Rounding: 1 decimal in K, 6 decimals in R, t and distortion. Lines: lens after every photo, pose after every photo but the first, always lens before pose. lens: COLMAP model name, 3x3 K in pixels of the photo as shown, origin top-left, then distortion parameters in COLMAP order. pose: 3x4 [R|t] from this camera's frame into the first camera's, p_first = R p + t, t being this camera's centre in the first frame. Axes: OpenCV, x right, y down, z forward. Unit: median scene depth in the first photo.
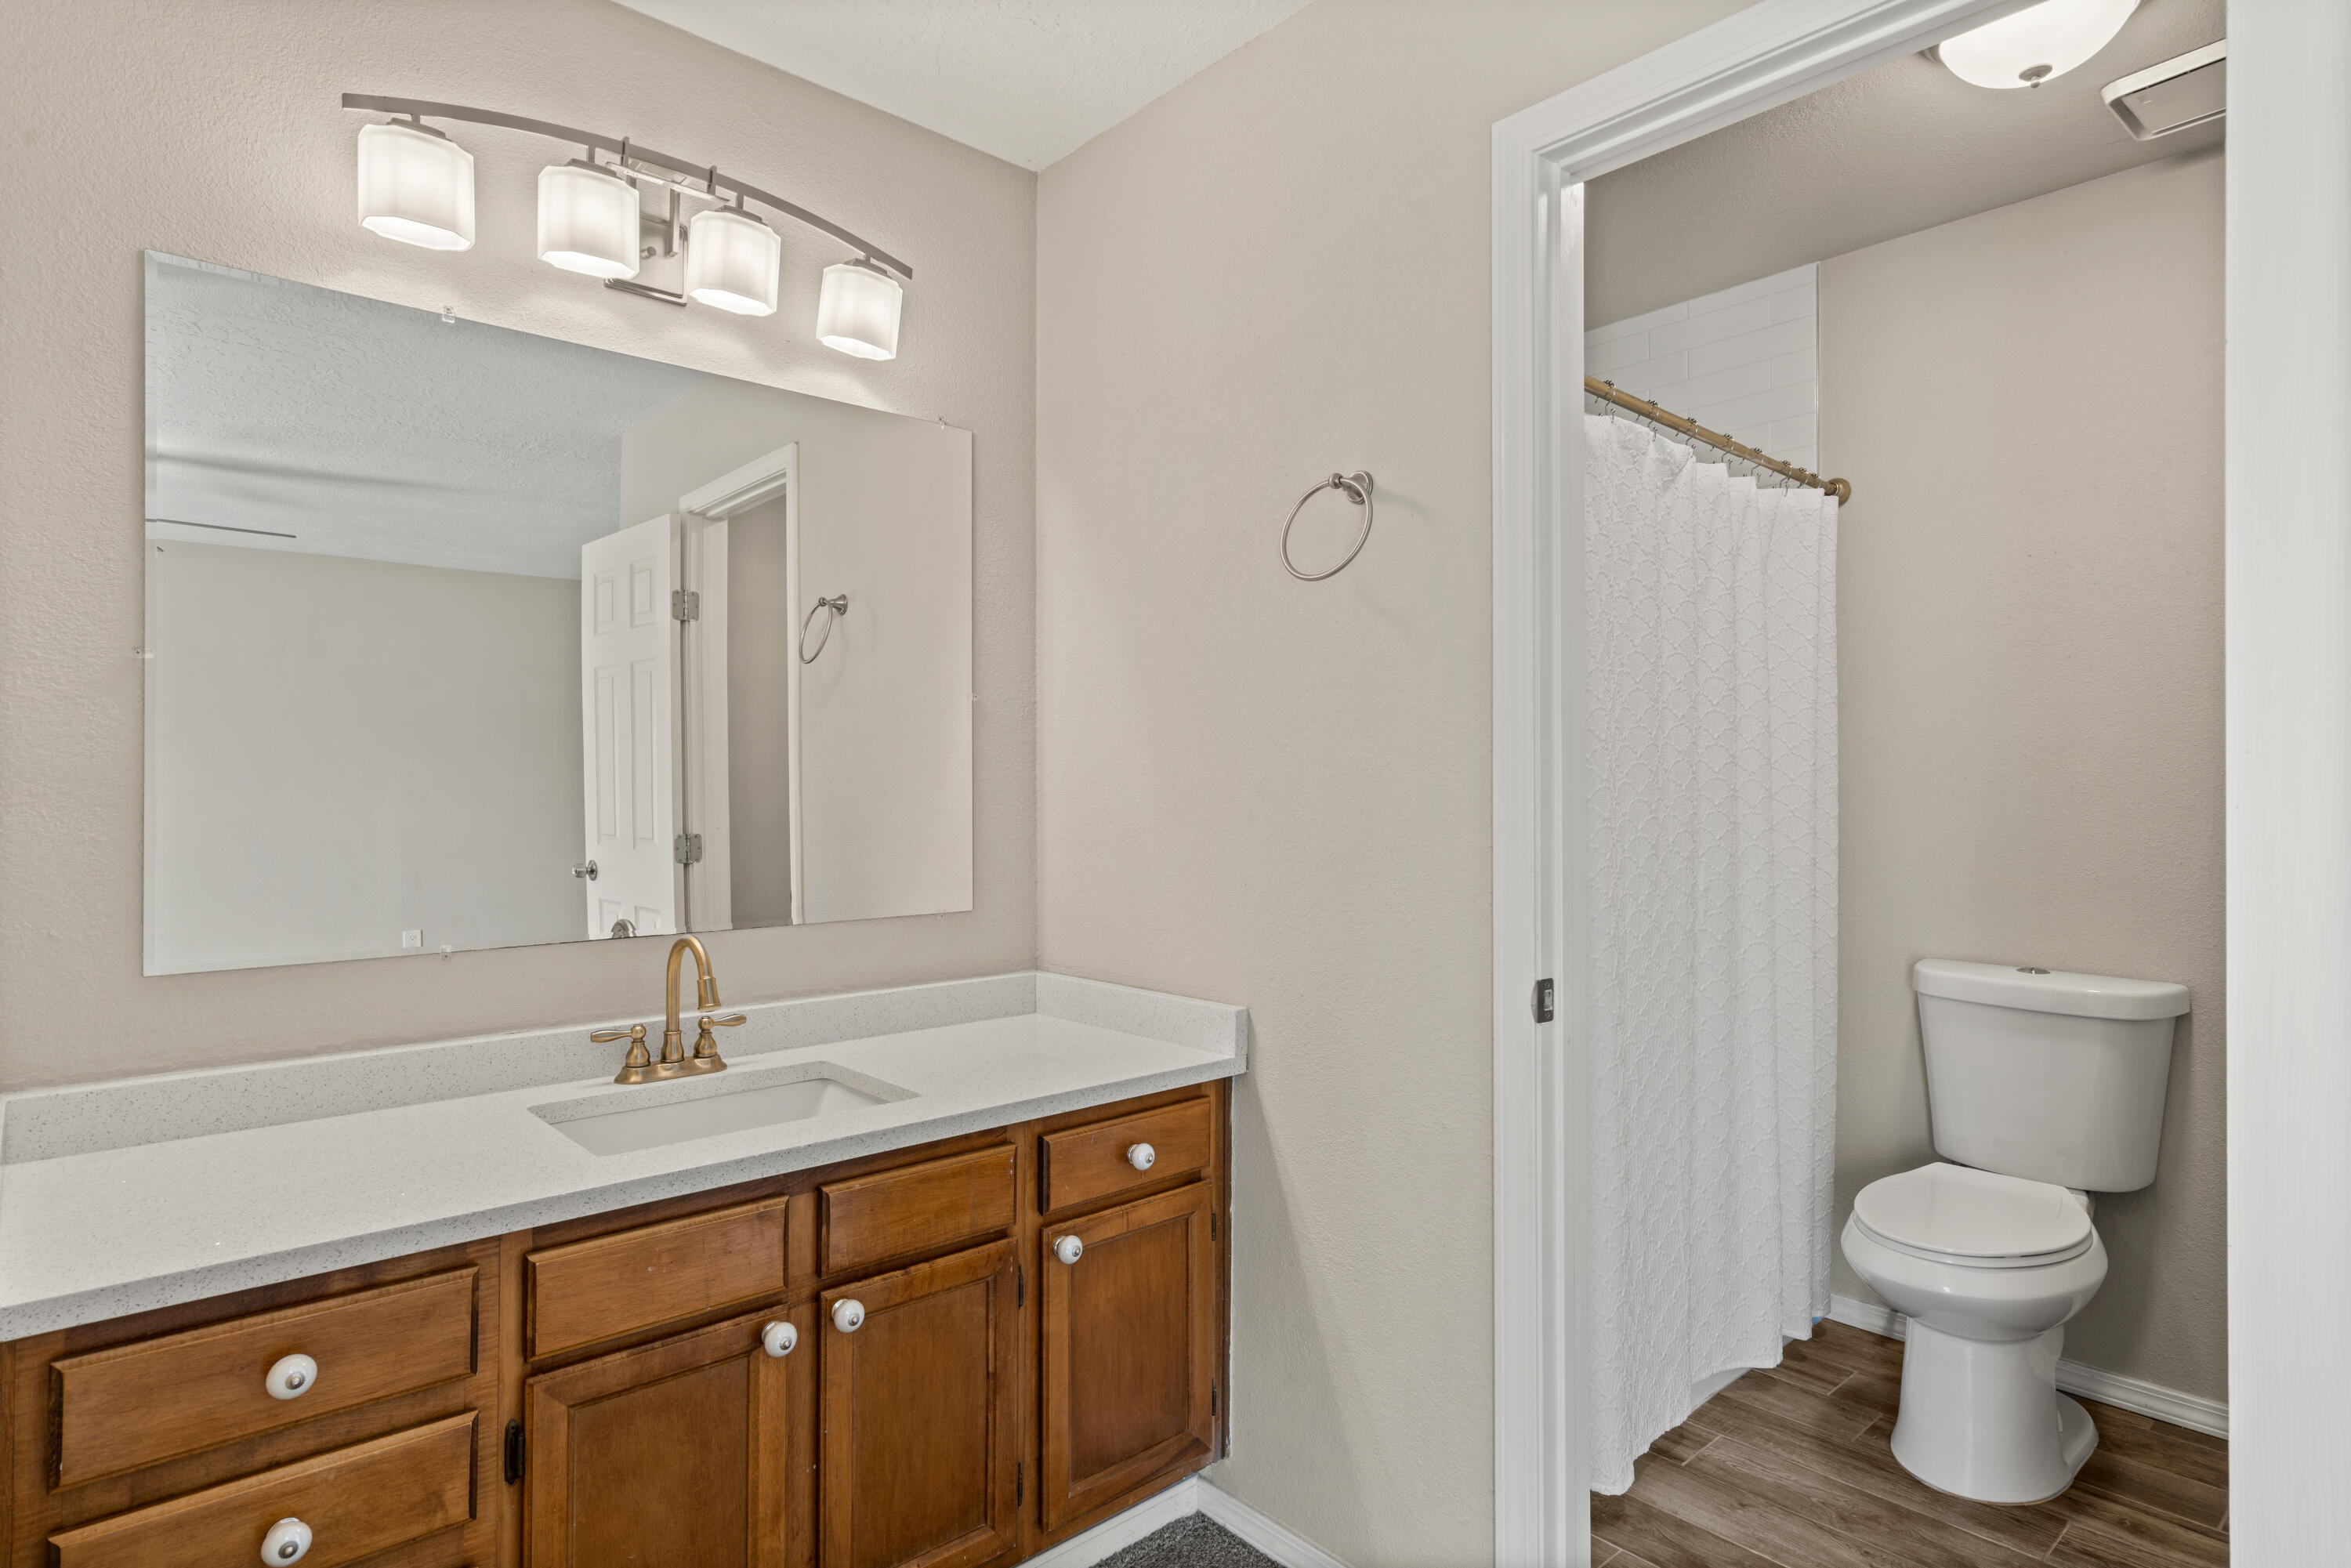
lens RADIAL K [[1254.5, 0, 1122.4], [0, 1254.5, 782.0], [0, 0, 1]] dist [0.005438, -0.000566]
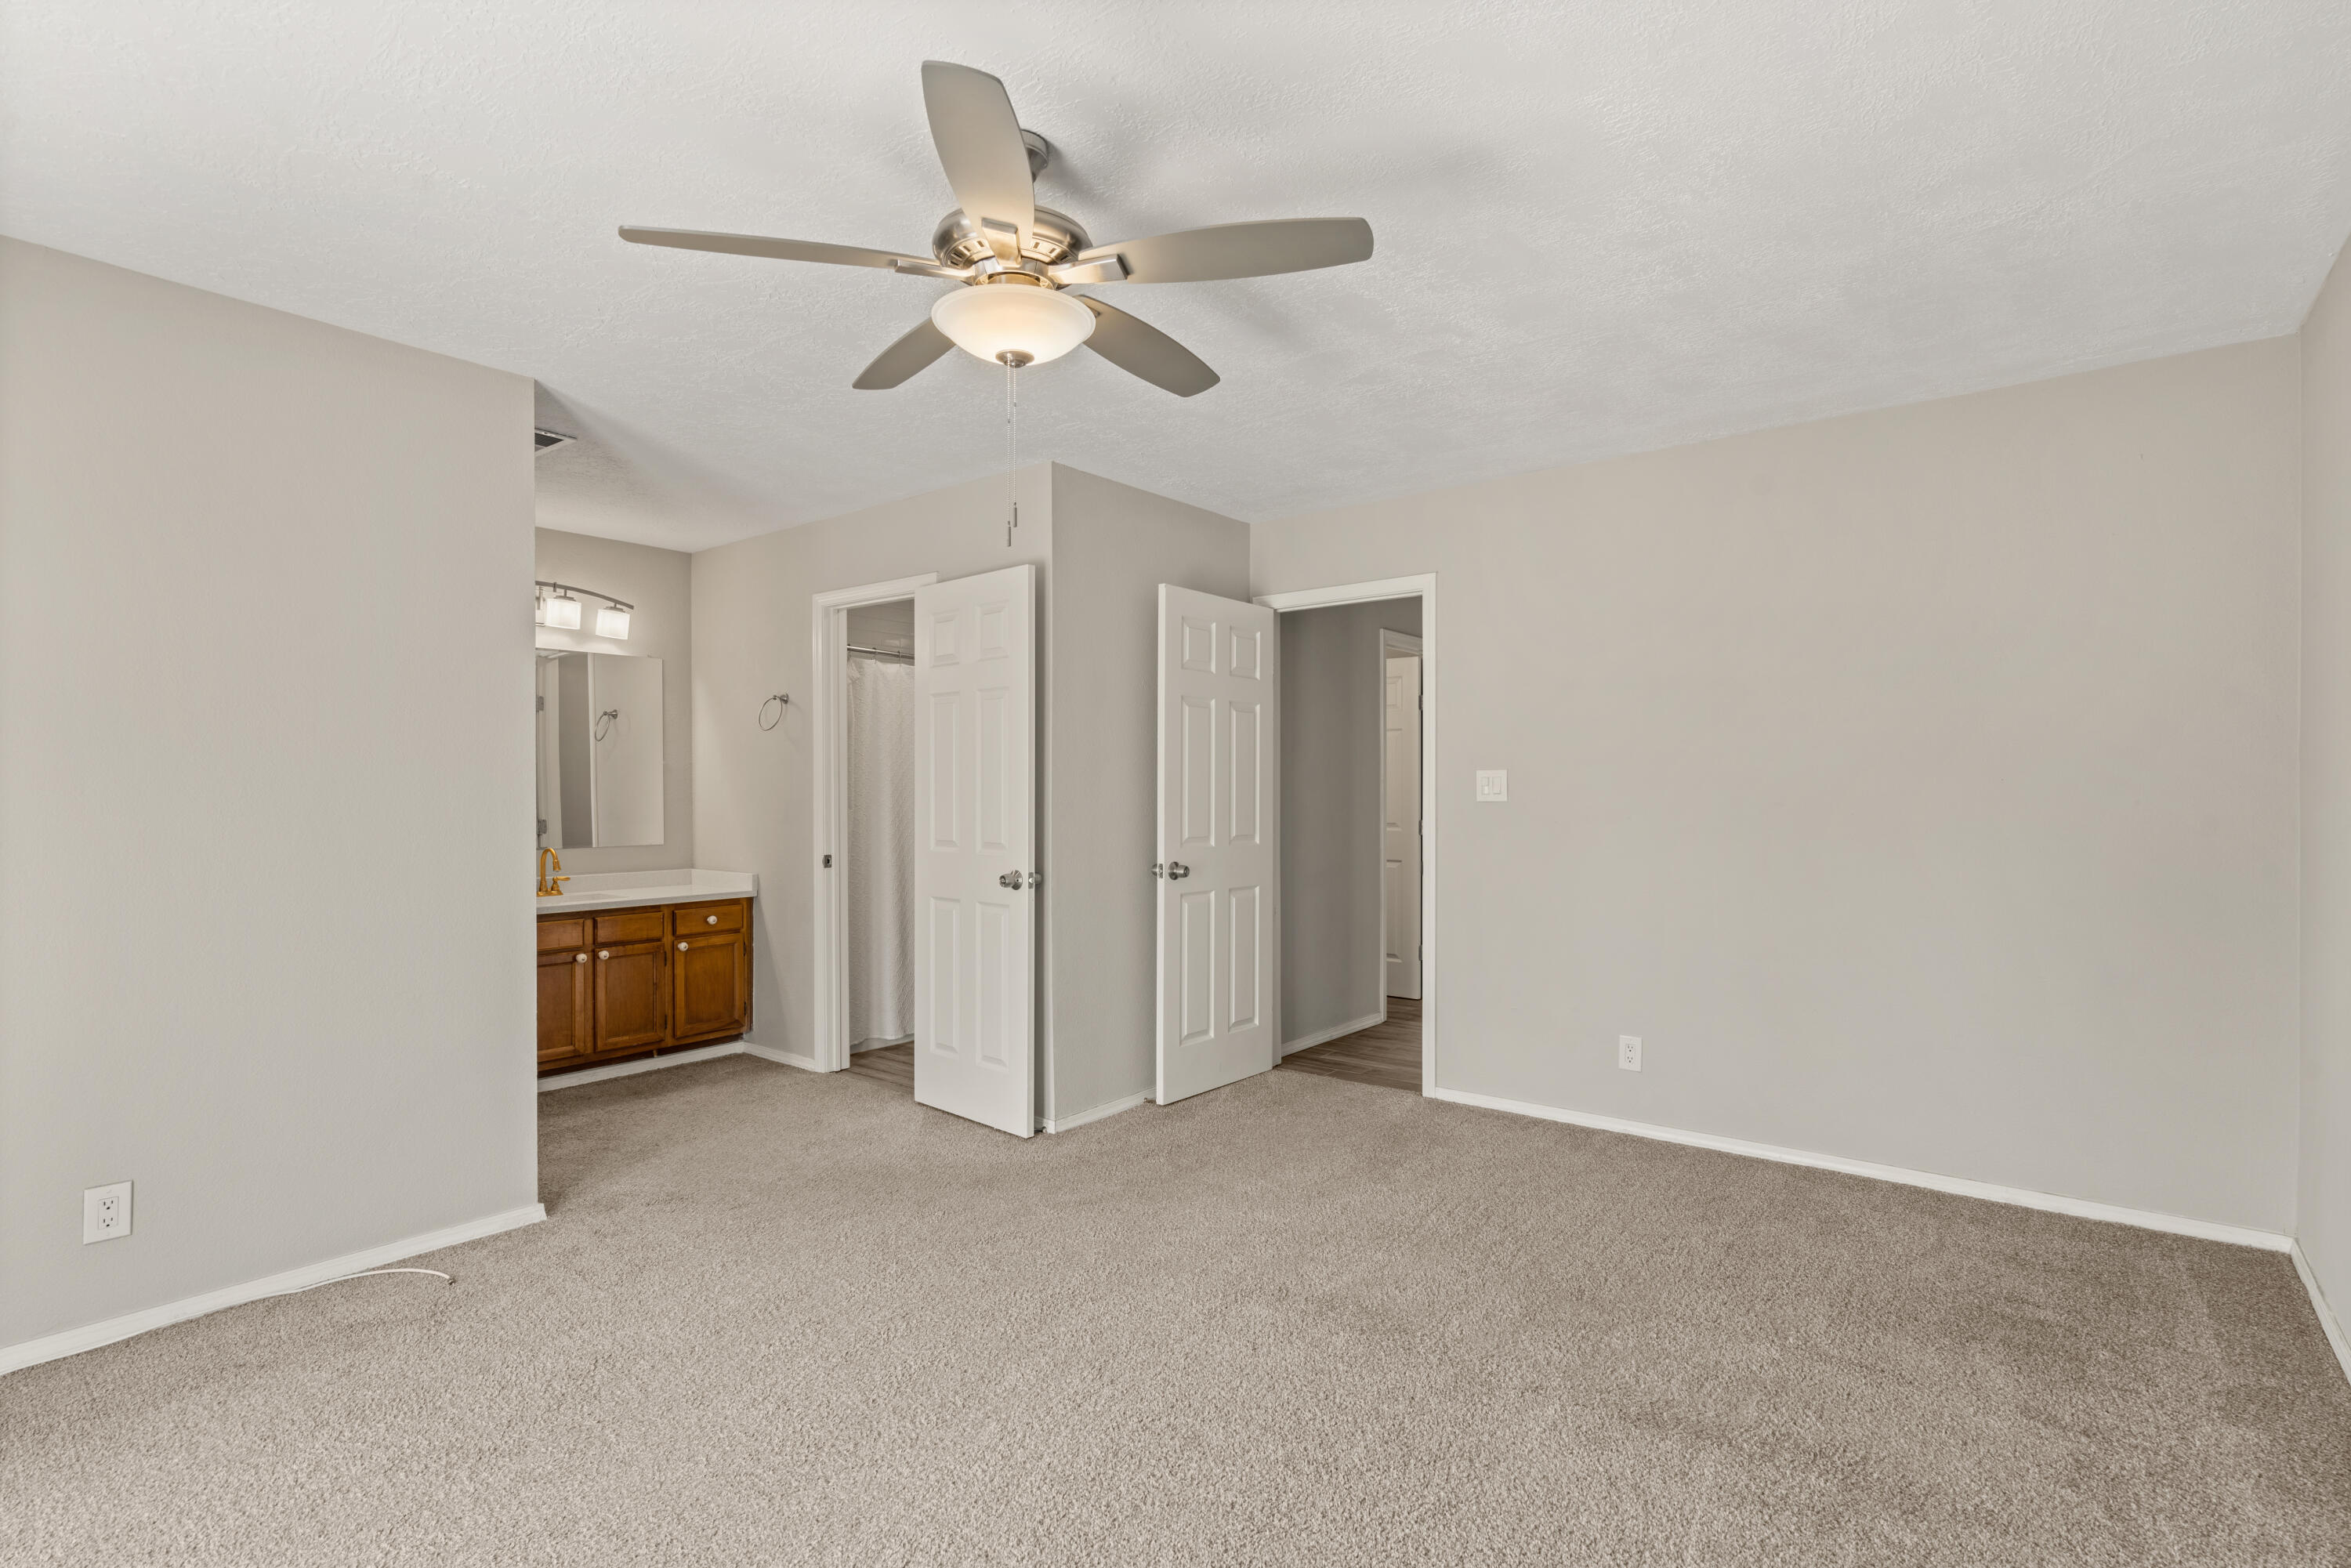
lens RADIAL K [[1156.6, 0, 1156.6], [0, 1156.6, 805.3], [0, 0, 1]] dist [-0.000426, 0.000101]
pose [[0.984056, -0.002665, 0.177838, 0.583784], [-0.000327, 0.999859, 0.016794, -0.023092], [-0.177858, -0.016584, 0.983916, -1.952000]]
